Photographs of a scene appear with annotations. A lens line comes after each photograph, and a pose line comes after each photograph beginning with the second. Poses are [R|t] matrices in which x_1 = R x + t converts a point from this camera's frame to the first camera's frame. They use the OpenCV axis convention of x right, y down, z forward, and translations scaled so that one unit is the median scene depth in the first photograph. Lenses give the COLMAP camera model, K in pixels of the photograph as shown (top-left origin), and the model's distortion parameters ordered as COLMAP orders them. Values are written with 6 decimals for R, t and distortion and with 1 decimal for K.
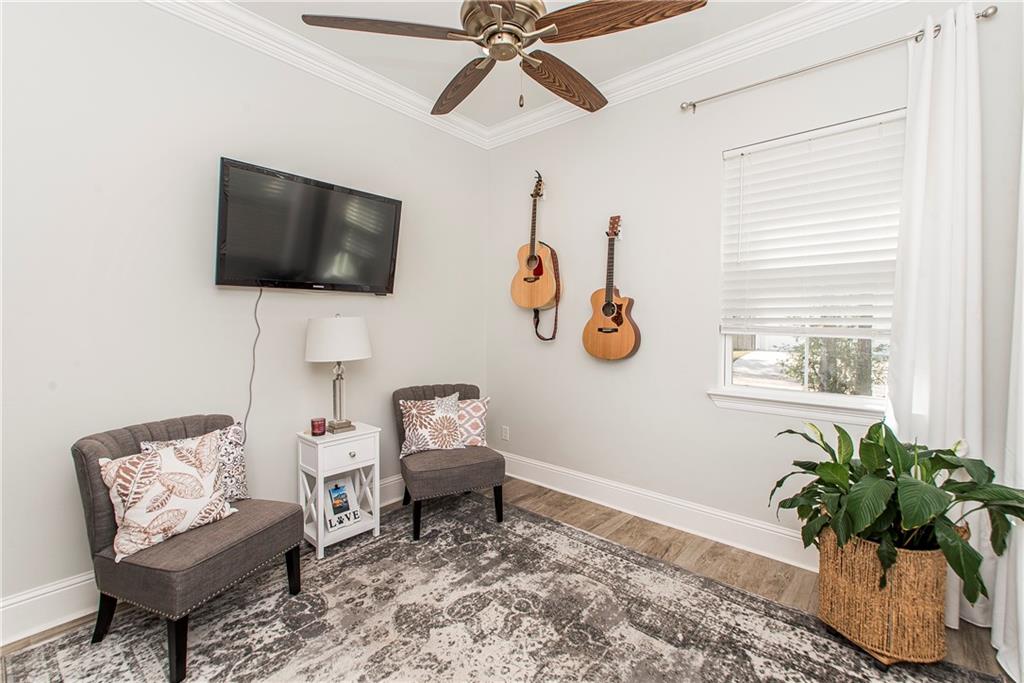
lens RADIAL K [[444.1, 0, 511.2], [0, 444.1, 334.8], [0, 0, 1]] dist [-0.000811, -0.002075]
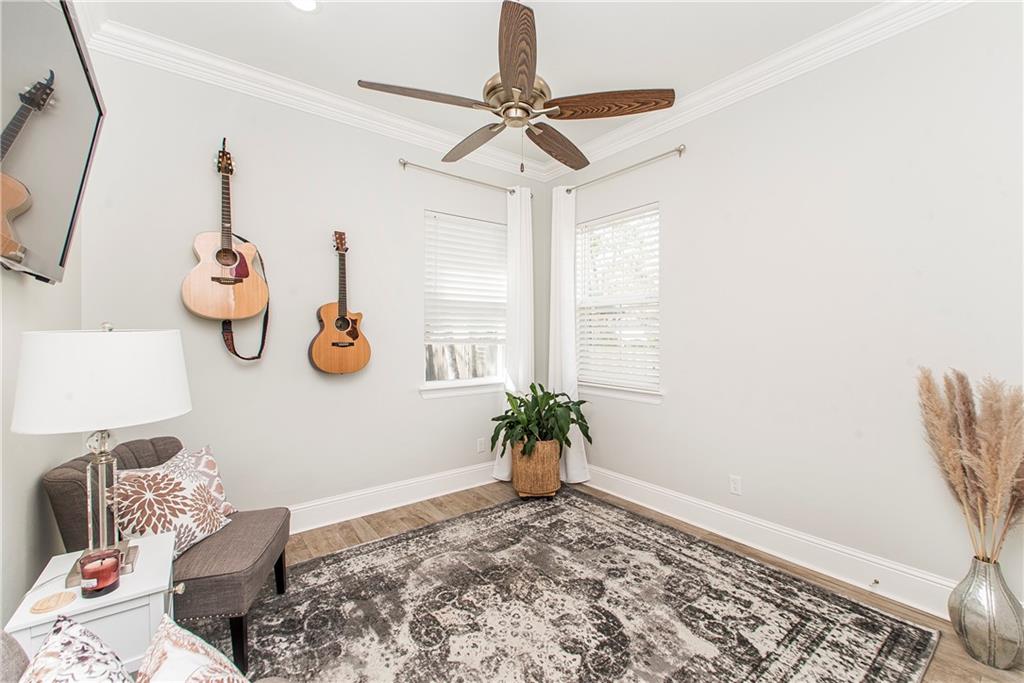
lens RADIAL K [[444.1, 0, 512.4], [0, 444.1, 340.4], [0, 0, 1]] dist [-0.000811, -0.002075]
pose [[0.168897, -0.017095, 0.985485, -0.826808], [0.033407, 0.999374, 0.011610, -0.021173], [-0.985067, 0.030961, 0.169362, 0.522010]]
